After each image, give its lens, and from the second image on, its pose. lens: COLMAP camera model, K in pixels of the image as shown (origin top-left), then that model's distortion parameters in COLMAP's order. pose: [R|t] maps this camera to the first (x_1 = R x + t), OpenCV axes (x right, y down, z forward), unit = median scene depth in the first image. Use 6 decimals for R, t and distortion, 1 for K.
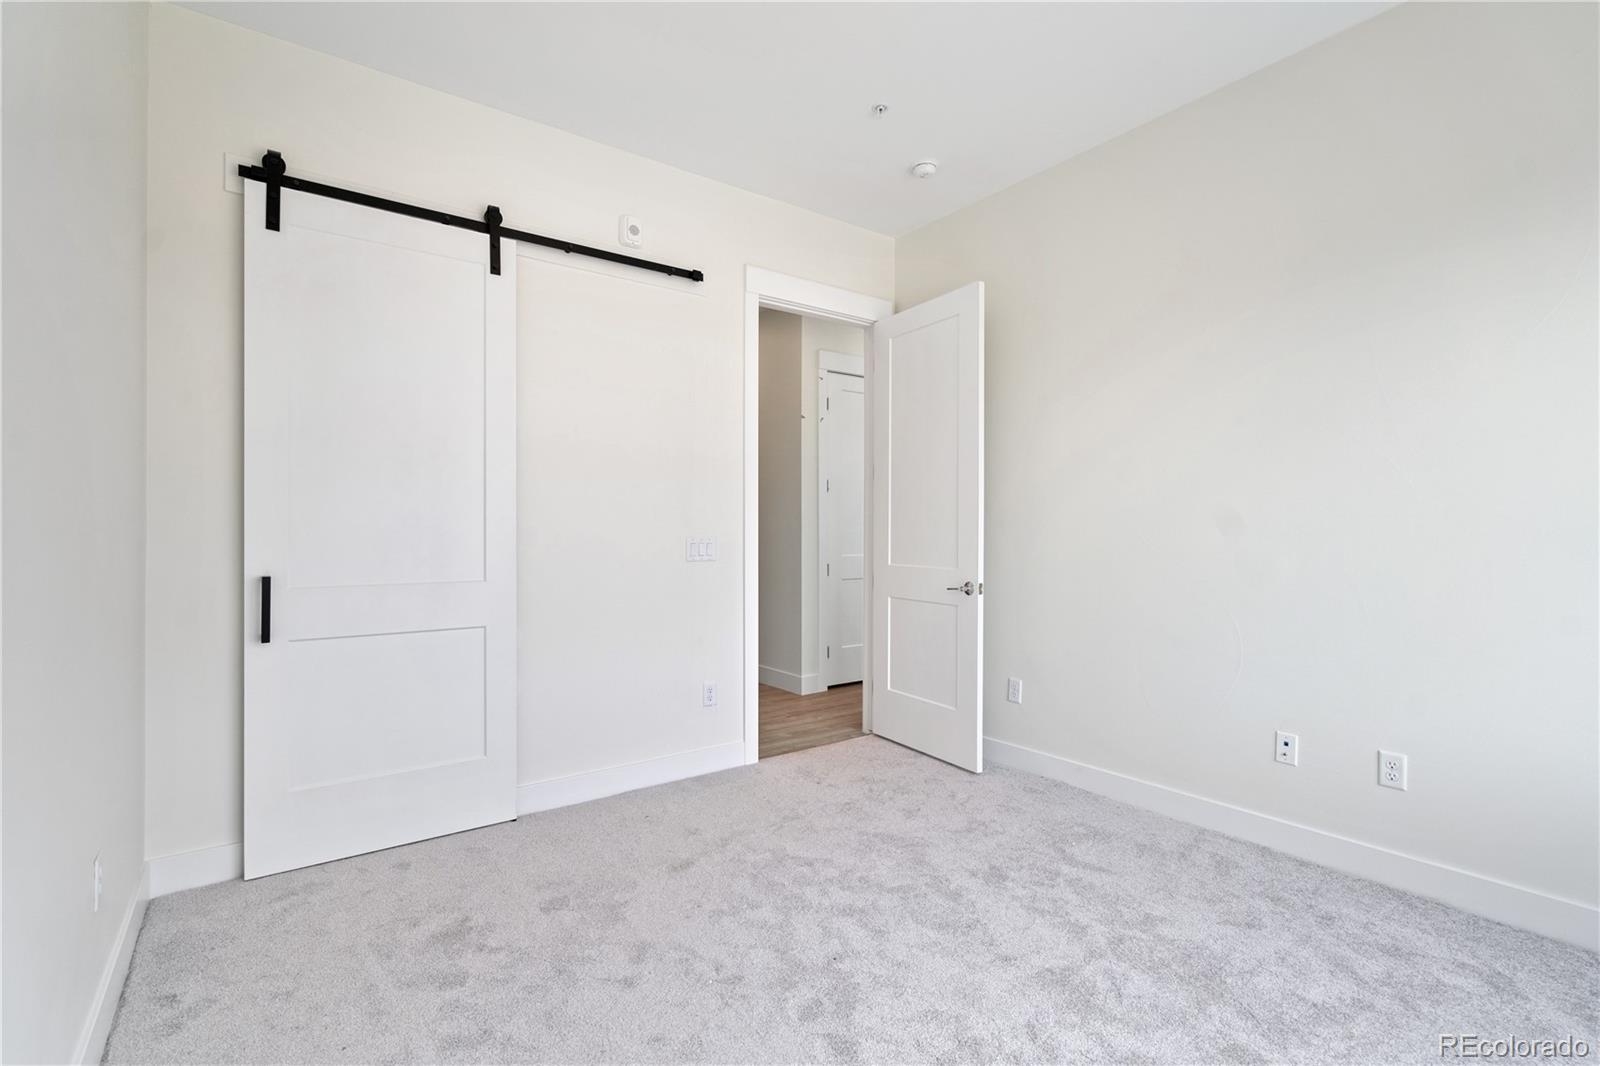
lens RADIAL K [[729.3, 0, 807.6], [0, 729.3, 526.5], [0, 0, 1]] dist [-0.006514, 0.005193]
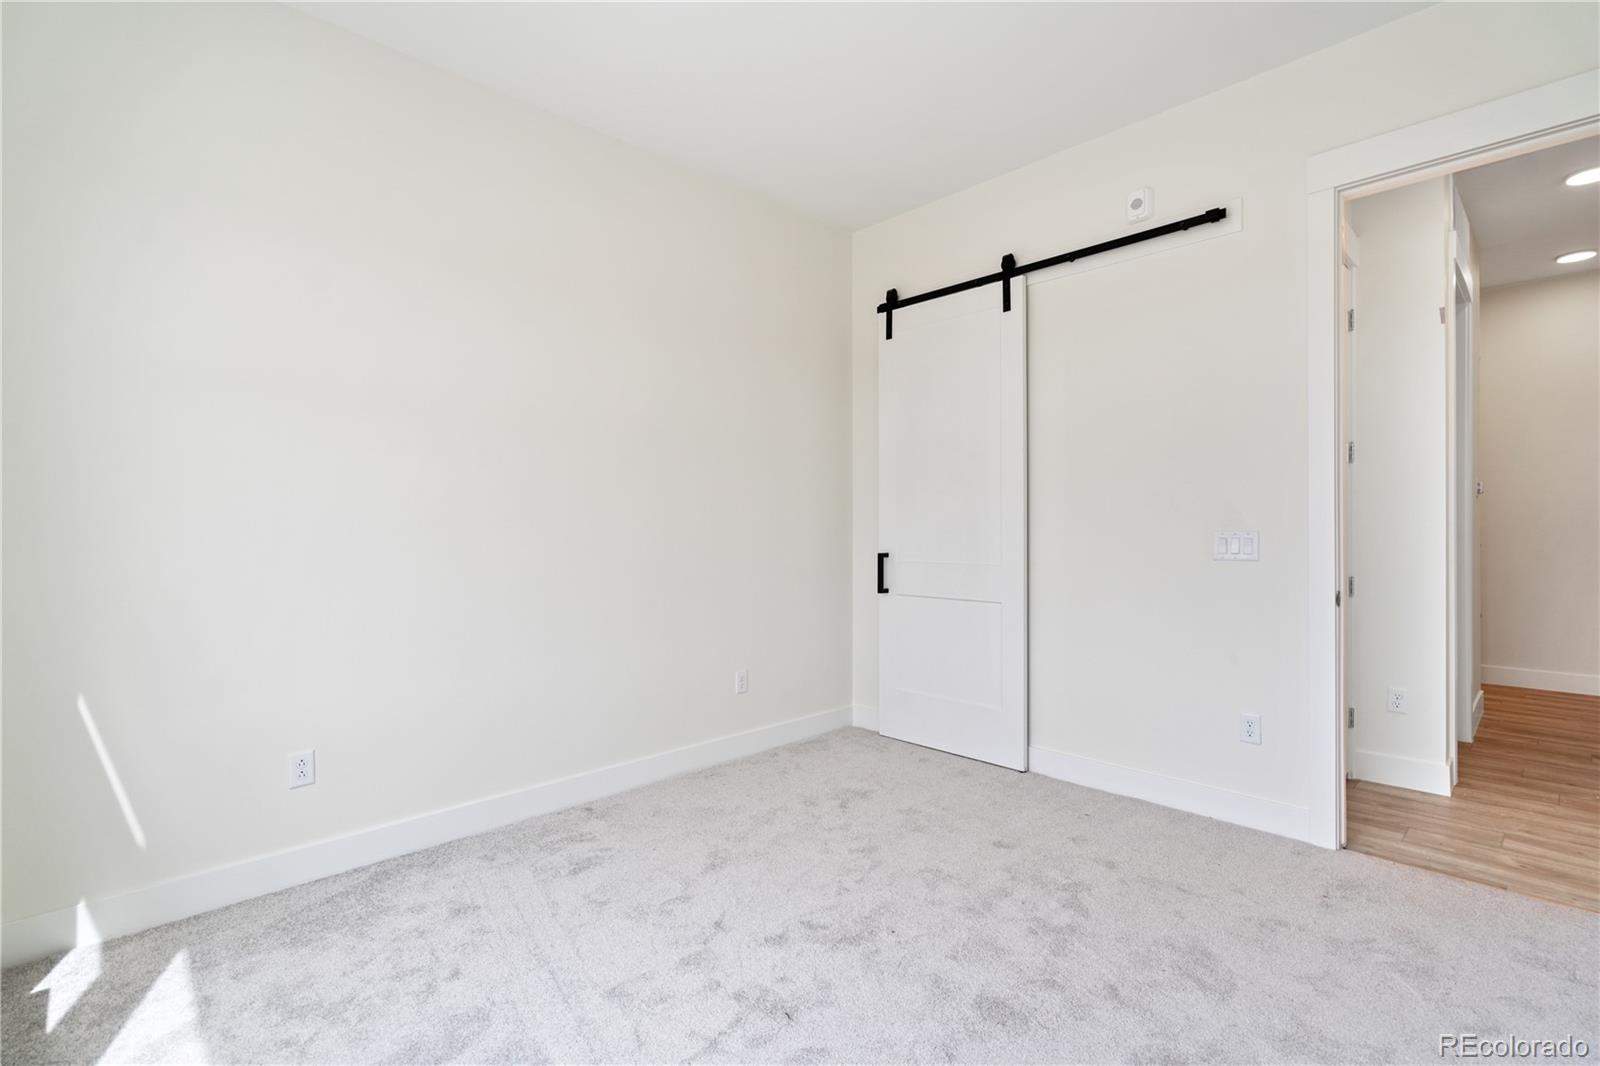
lens RADIAL K [[729.3, 0, 808.6], [0, 729.3, 533.4], [0, 0, 1]] dist [-0.006514, 0.005193]
pose [[0.137976, 0.003674, -0.990429, 0.699130], [0.004672, 0.999980, 0.004360, 0.013286], [0.990425, -0.005228, 0.137956, 0.494448]]
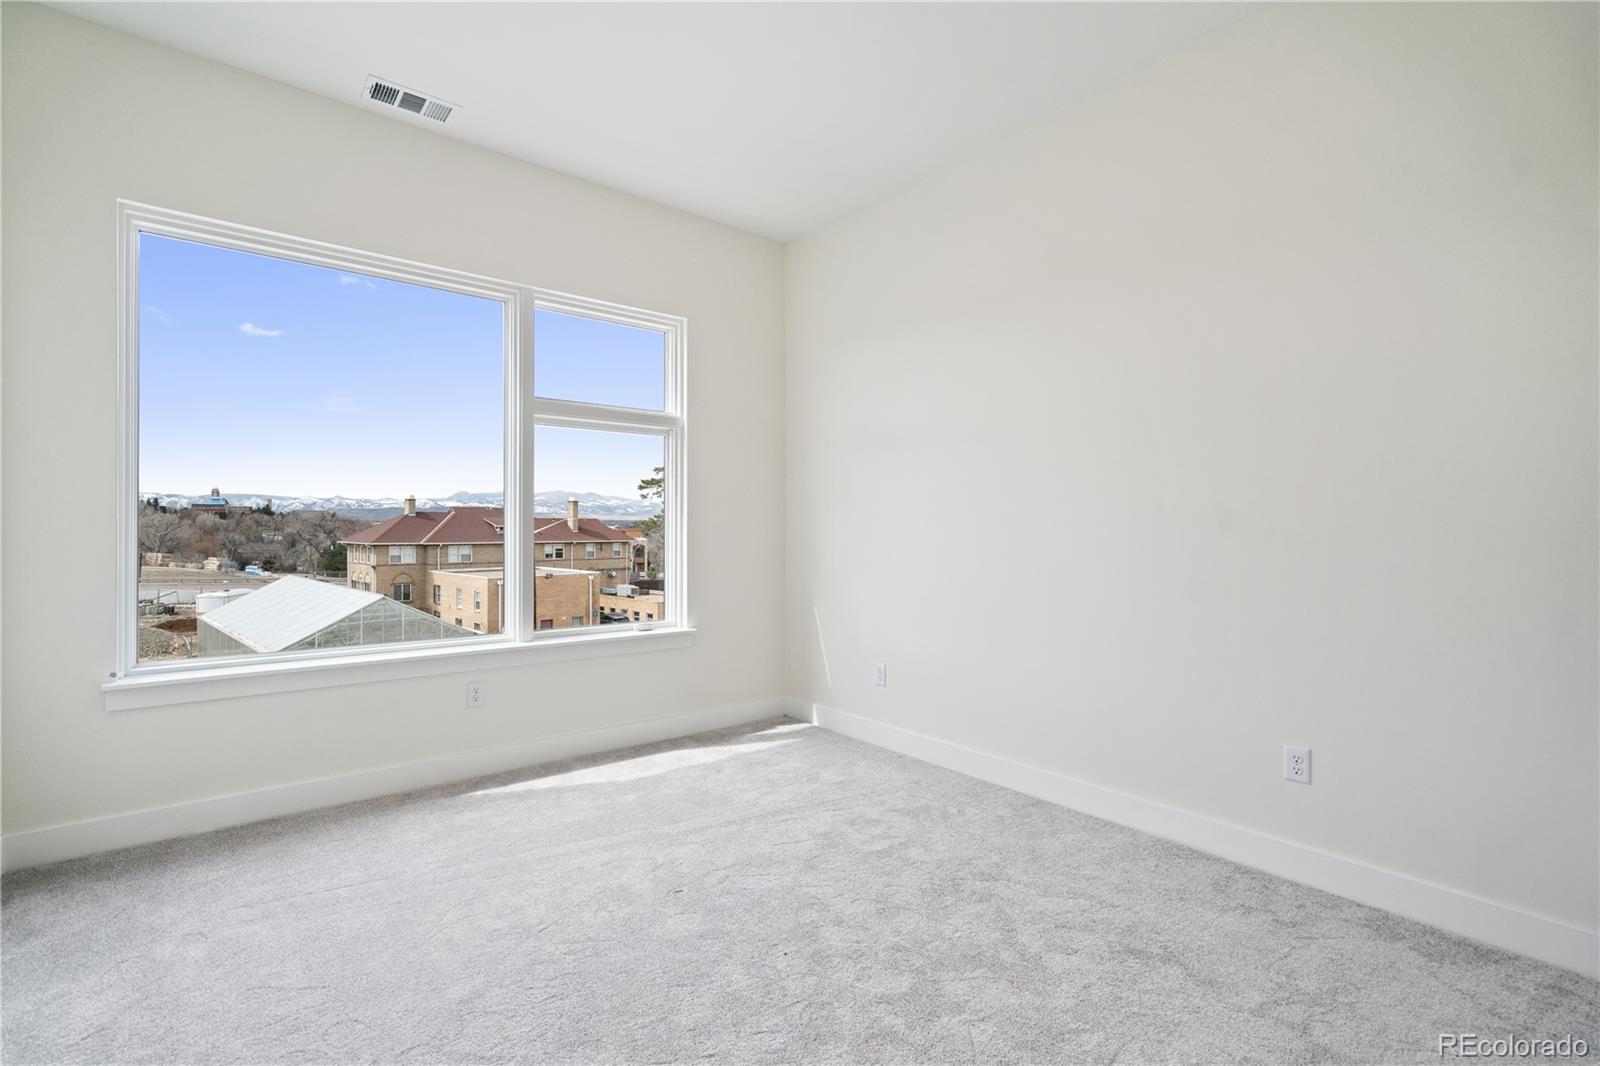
lens RADIAL K [[729.3, 0, 806.6], [0, 729.3, 532.1], [0, 0, 1]] dist [-0.006514, 0.005193]
pose [[-0.998671, -0.006729, -0.051089, 0.044131], [-0.006903, 0.999971, 0.003240, 0.013974], [0.051066, 0.003589, -0.998689, 1.322427]]
